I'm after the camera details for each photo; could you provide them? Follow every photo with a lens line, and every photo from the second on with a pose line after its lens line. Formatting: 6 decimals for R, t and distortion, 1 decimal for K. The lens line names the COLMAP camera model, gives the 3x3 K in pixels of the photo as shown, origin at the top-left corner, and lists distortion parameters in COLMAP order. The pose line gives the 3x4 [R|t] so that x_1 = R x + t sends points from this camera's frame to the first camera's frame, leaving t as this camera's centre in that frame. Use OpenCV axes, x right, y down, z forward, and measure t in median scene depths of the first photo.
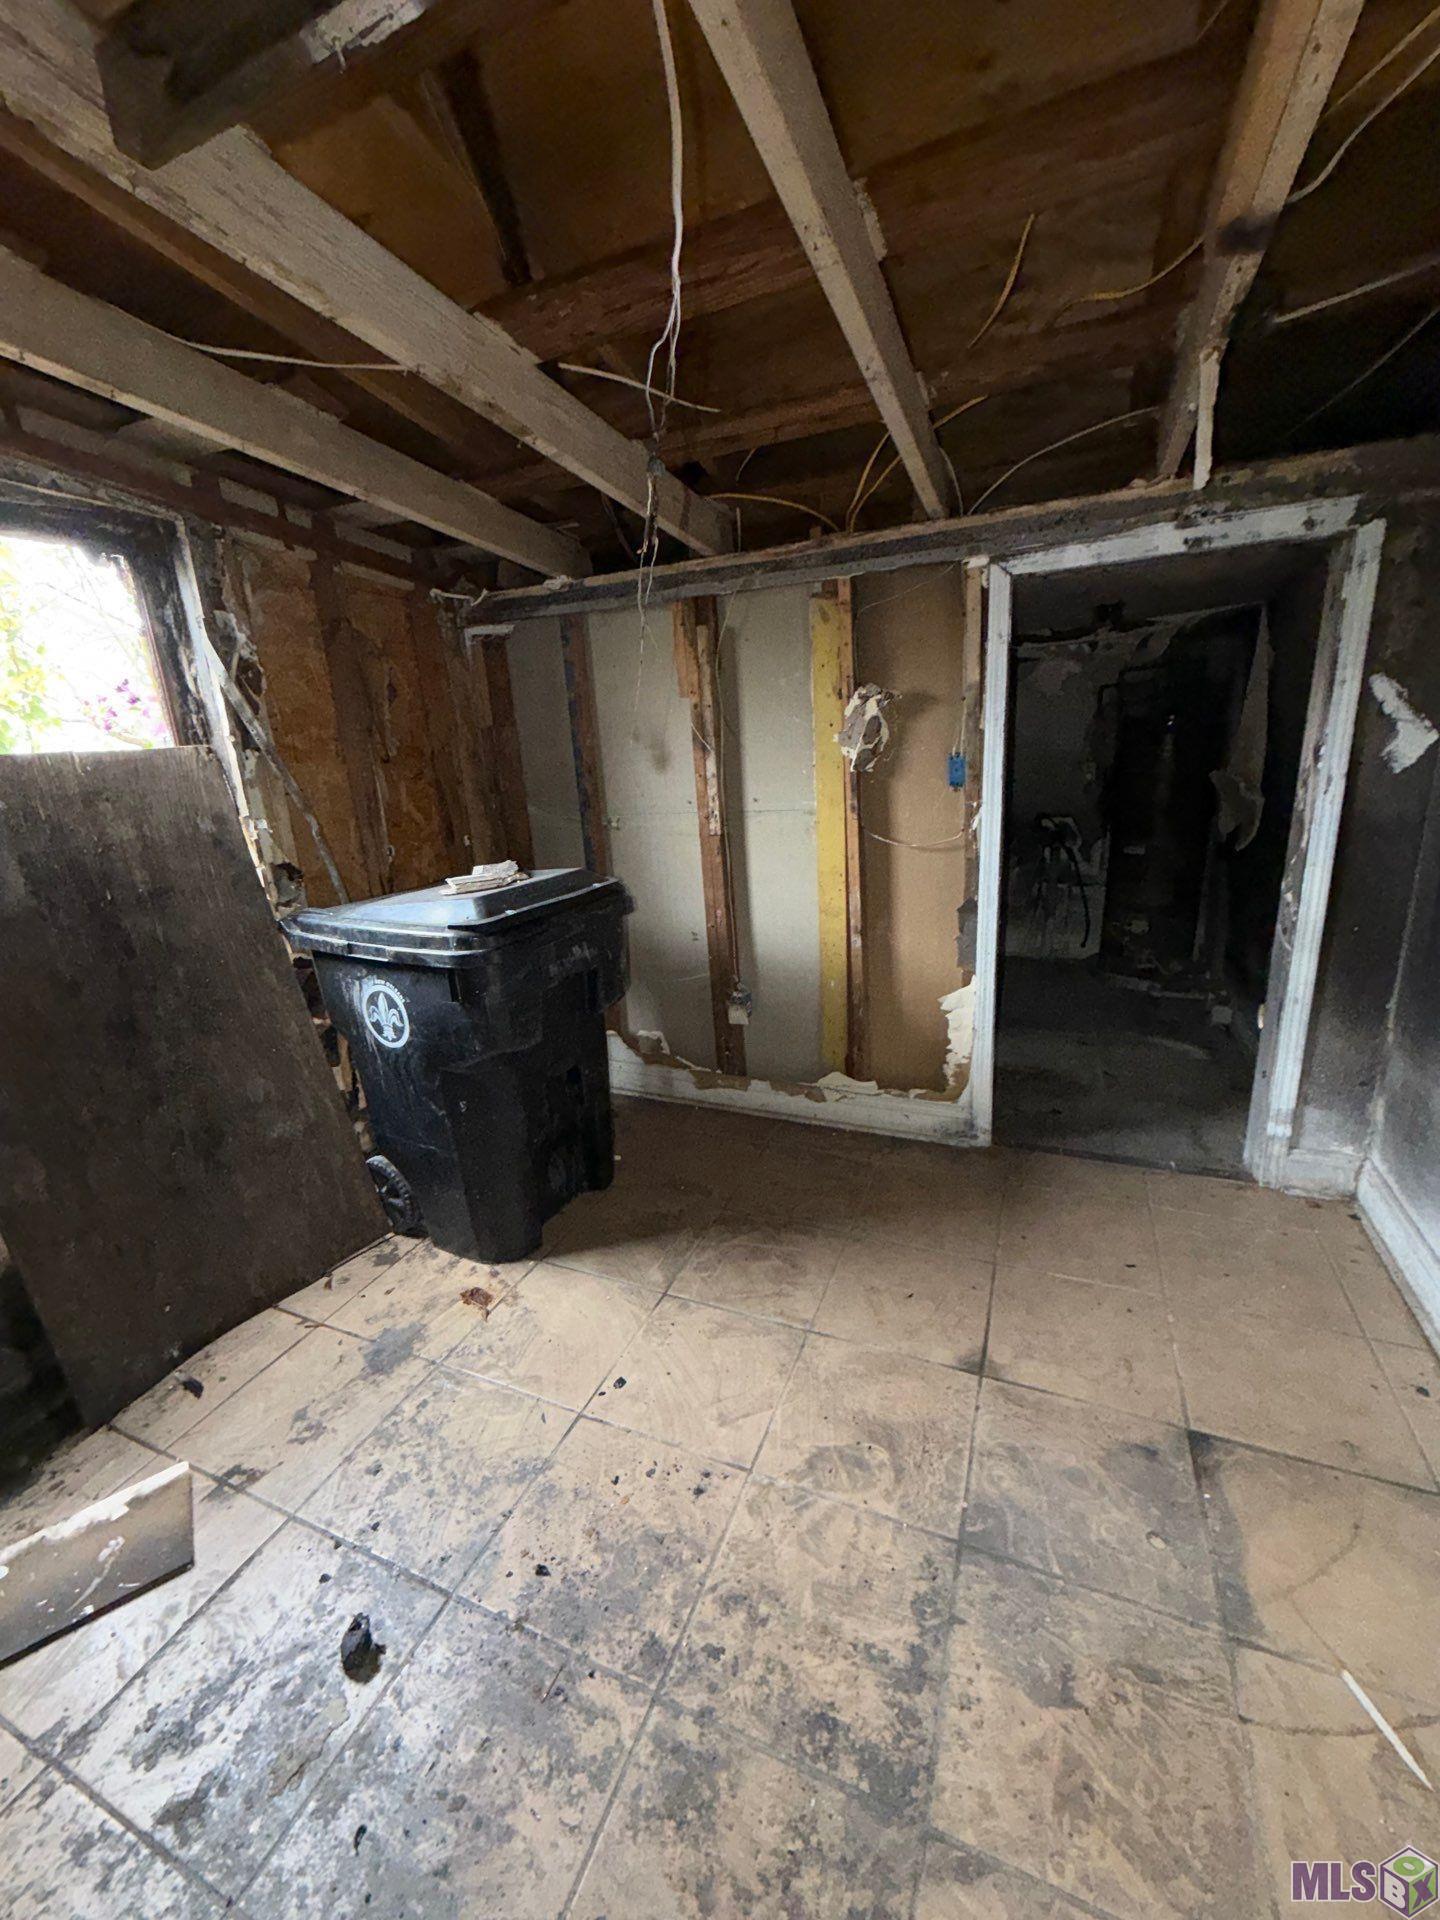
lens RADIAL K [[765.9, 0, 716.3], [0, 765.9, 960.6], [0, 0, 1]] dist [-0.000312, -0.000157]
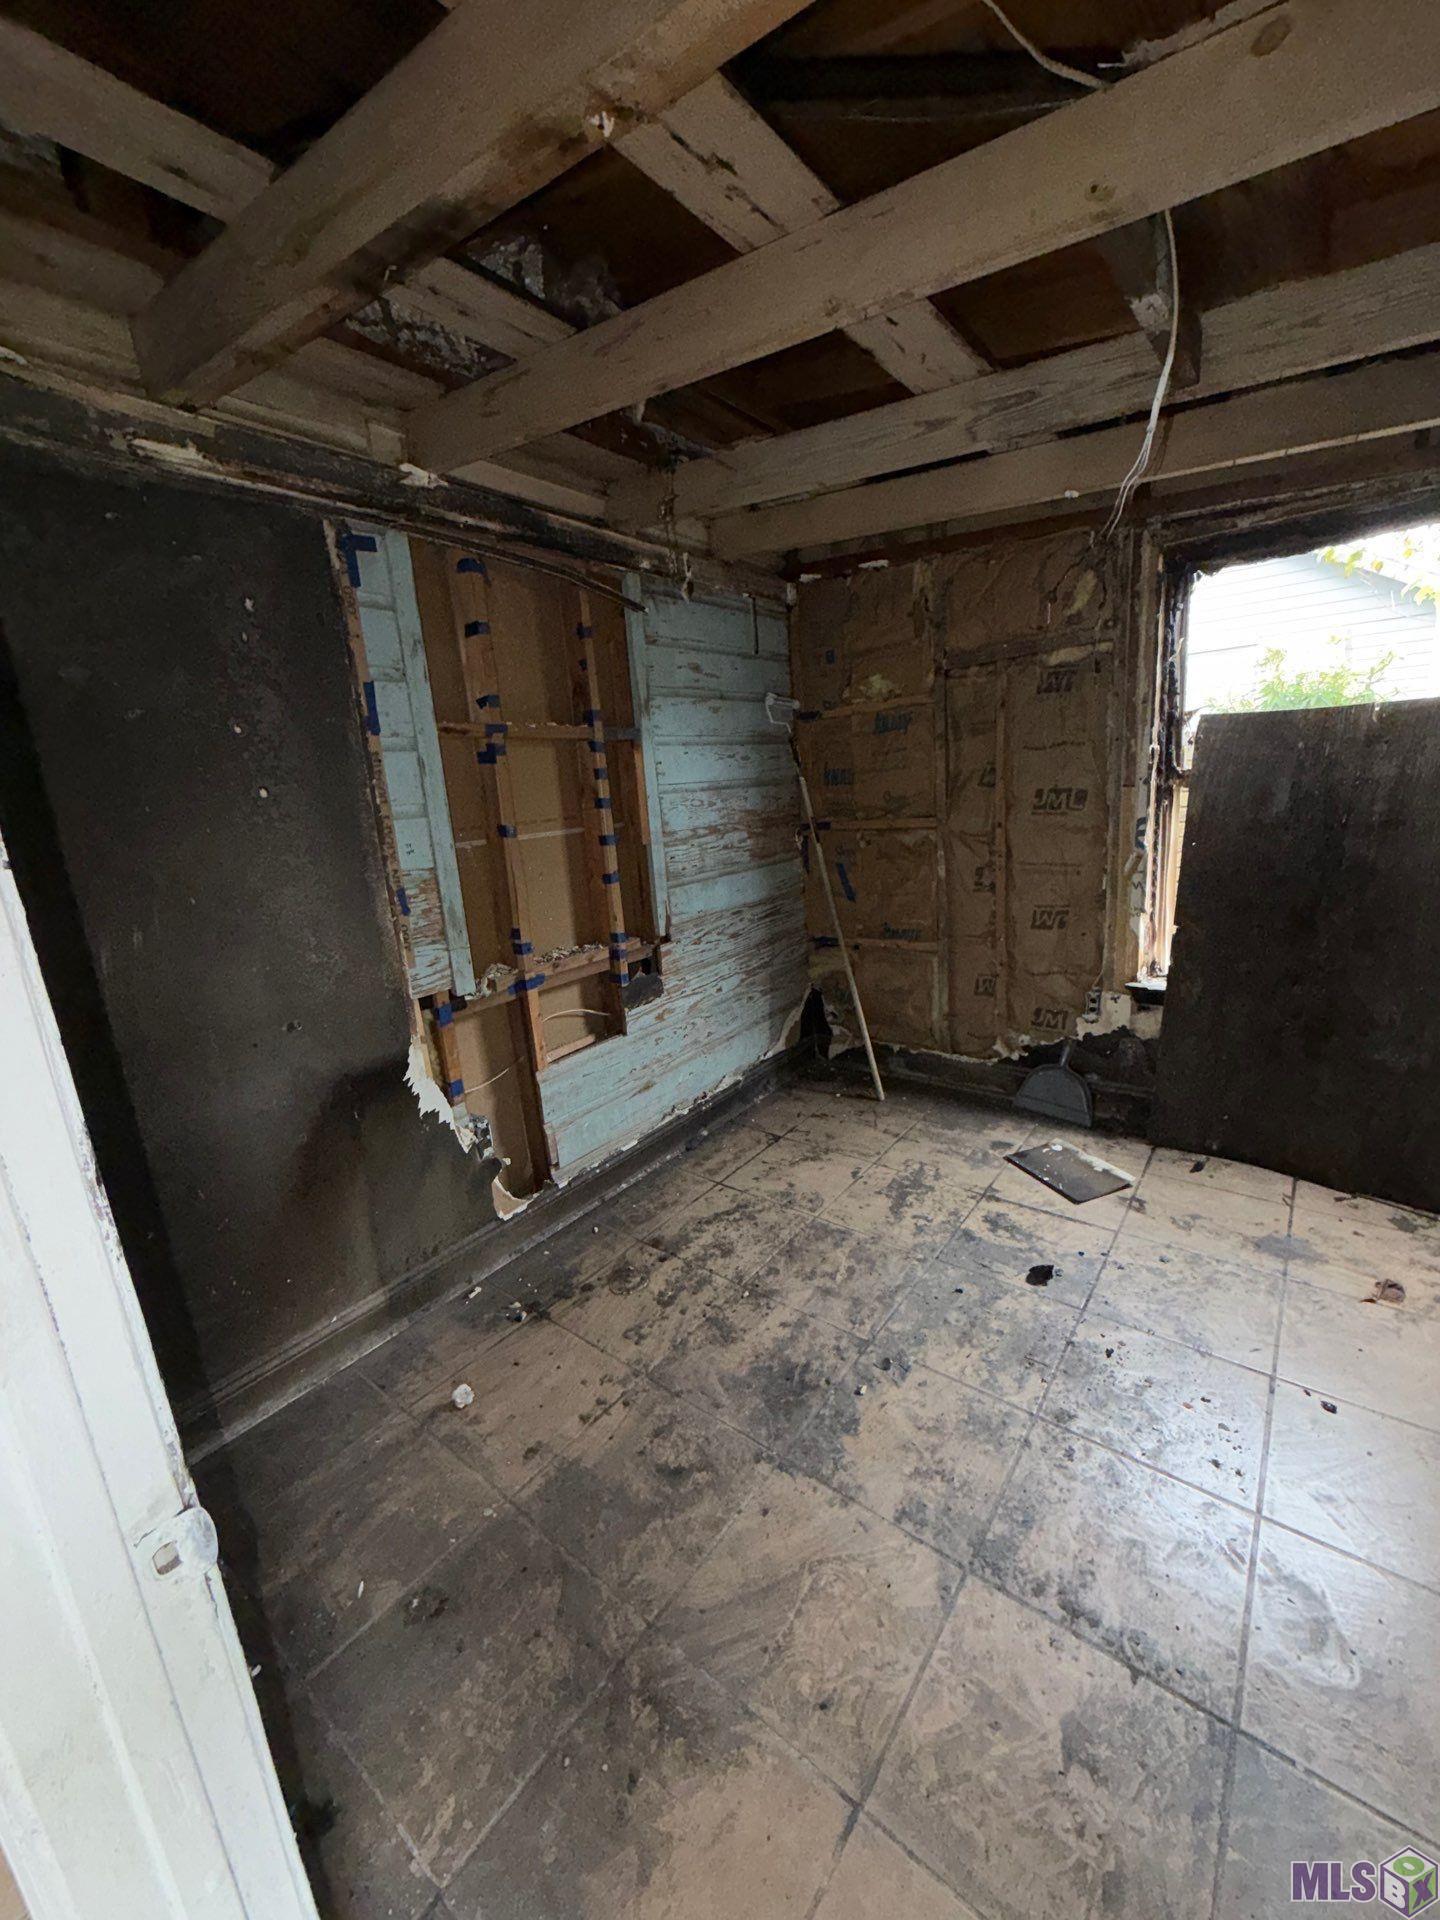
lens RADIAL K [[765.9, 0, 720.5], [0, 765.9, 959.3], [0, 0, 1]] dist [-0.000312, -0.000157]
pose [[-0.252435, 0.304400, -0.918486, 1.055147], [-0.172210, 0.919941, 0.352212, -0.212028], [0.952166, 0.247083, -0.179805, 0.457421]]
